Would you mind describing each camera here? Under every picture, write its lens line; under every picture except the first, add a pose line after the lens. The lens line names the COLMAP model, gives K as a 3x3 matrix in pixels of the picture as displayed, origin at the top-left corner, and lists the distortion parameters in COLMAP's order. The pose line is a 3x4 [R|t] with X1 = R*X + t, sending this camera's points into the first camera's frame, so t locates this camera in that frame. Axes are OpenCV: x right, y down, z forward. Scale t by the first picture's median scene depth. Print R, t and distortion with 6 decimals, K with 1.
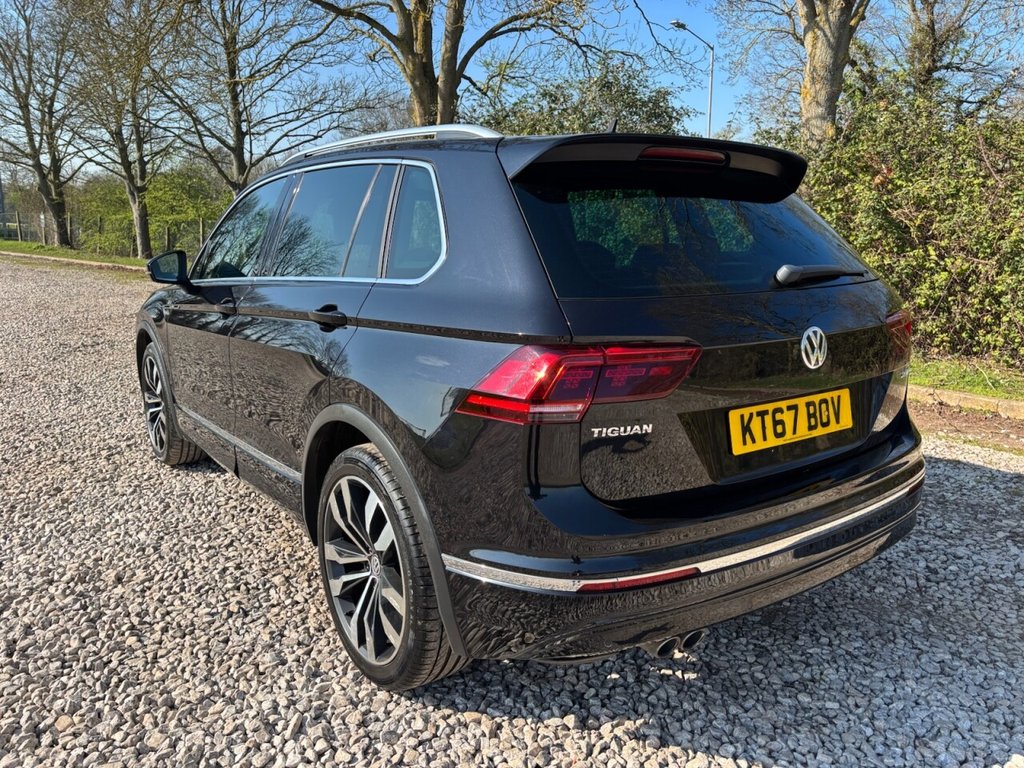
lens RADIAL K [[768.7, 0, 520.4], [0, 768.7, 378.9], [0, 0, 1]] dist [0.072420, -0.084053]
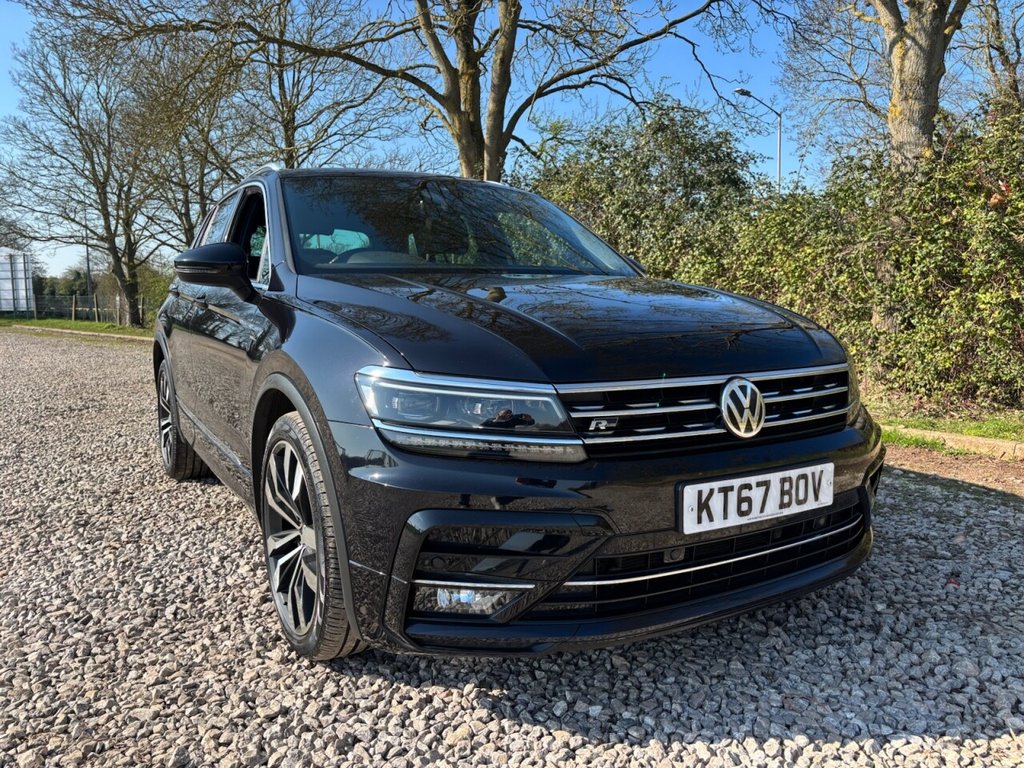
lens RADIAL K [[758.6, 0, 525.7], [0, 758.6, 385.8], [0, 0, 1]] dist [0.066477, -0.071144]
pose [[0.996152, -0.006114, -0.087431, 0.069667], [-0.002440, 0.995244, -0.097388, 0.027975], [0.087611, 0.097227, 0.991399, 0.303273]]
